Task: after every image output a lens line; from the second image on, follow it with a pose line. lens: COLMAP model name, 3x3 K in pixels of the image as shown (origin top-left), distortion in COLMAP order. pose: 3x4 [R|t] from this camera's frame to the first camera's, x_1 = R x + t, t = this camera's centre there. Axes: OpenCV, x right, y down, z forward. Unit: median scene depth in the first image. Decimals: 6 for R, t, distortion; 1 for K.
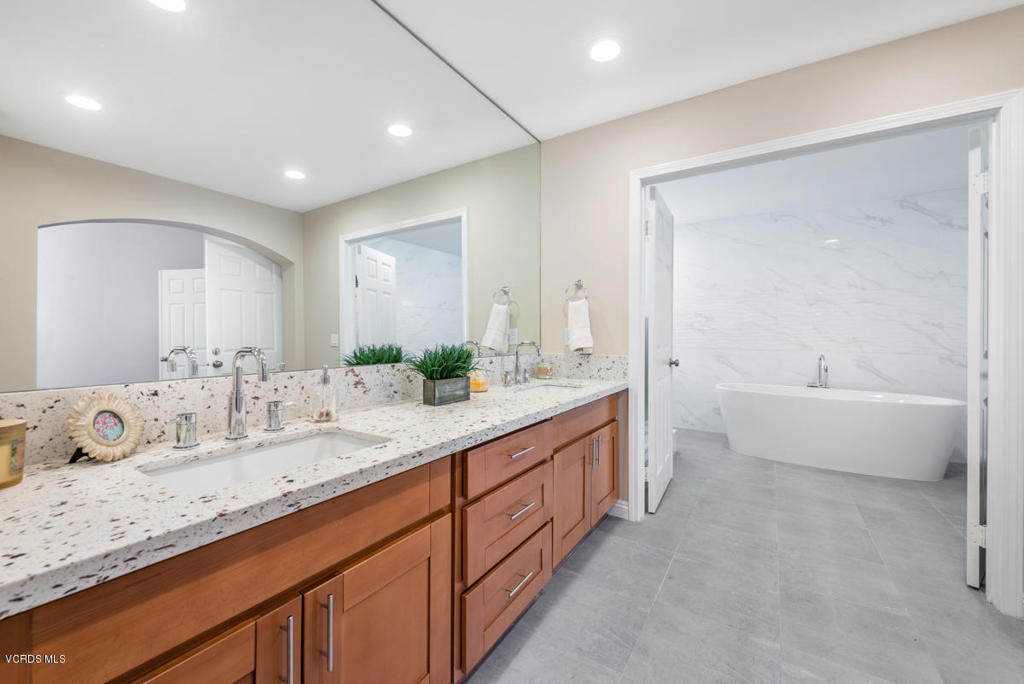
lens RADIAL K [[414.8, 0, 521.3], [0, 414.8, 328.1], [0, 0, 1]] dist [0.008973, -0.002495]
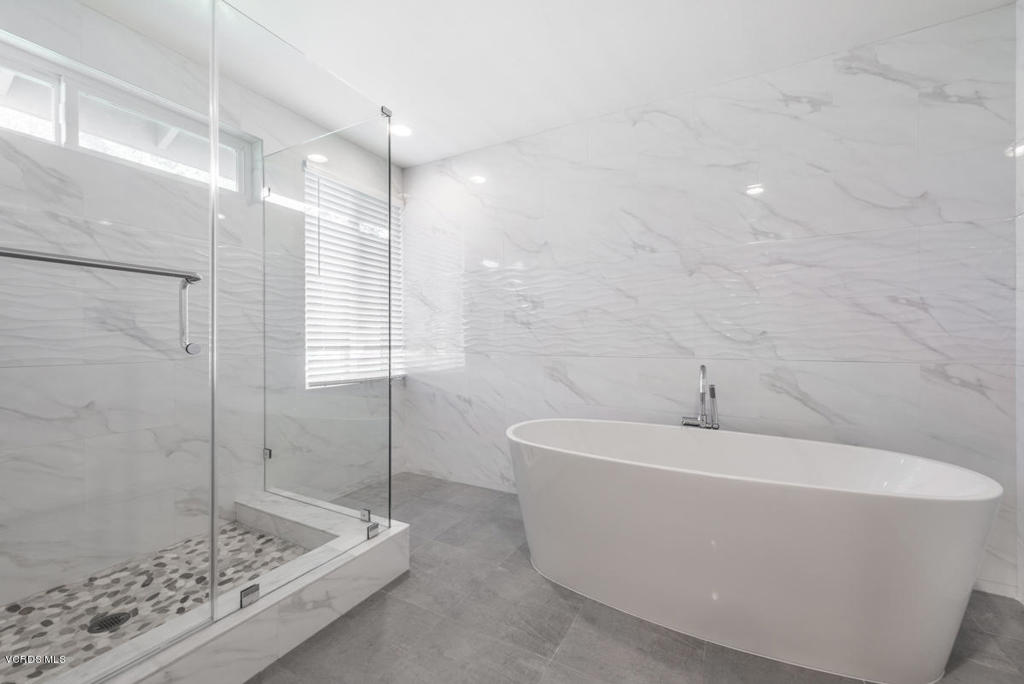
lens RADIAL K [[414.8, 0, 523.2], [0, 414.8, 335.2], [0, 0, 1]] dist [0.008973, -0.002495]
pose [[0.998409, -0.014134, 0.054589, 0.750458], [0.013543, 0.999846, 0.011172, 0.028223], [-0.054739, -0.010415, 0.998446, 0.791554]]
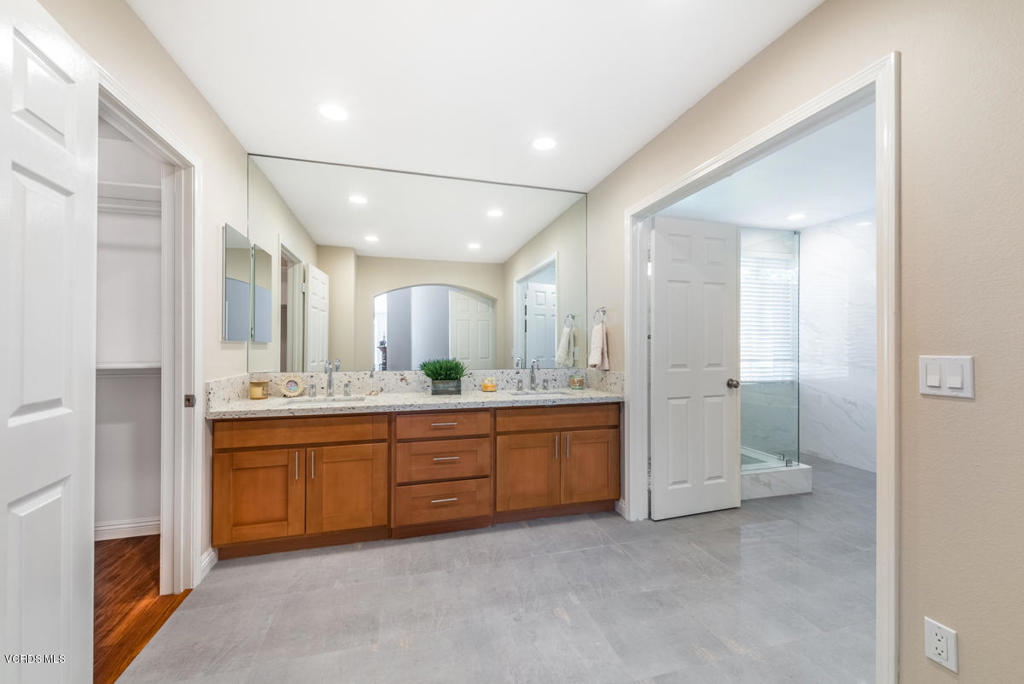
lens RADIAL K [[414.8, 0, 513.8], [0, 414.8, 339.0], [0, 0, 1]] dist [0.008973, -0.002495]
pose [[0.735398, -0.007728, -0.677591, 0.779516], [0.010770, 0.999942, 0.000285, -0.029609], [0.677549, -0.007507, 0.735439, -0.038584]]
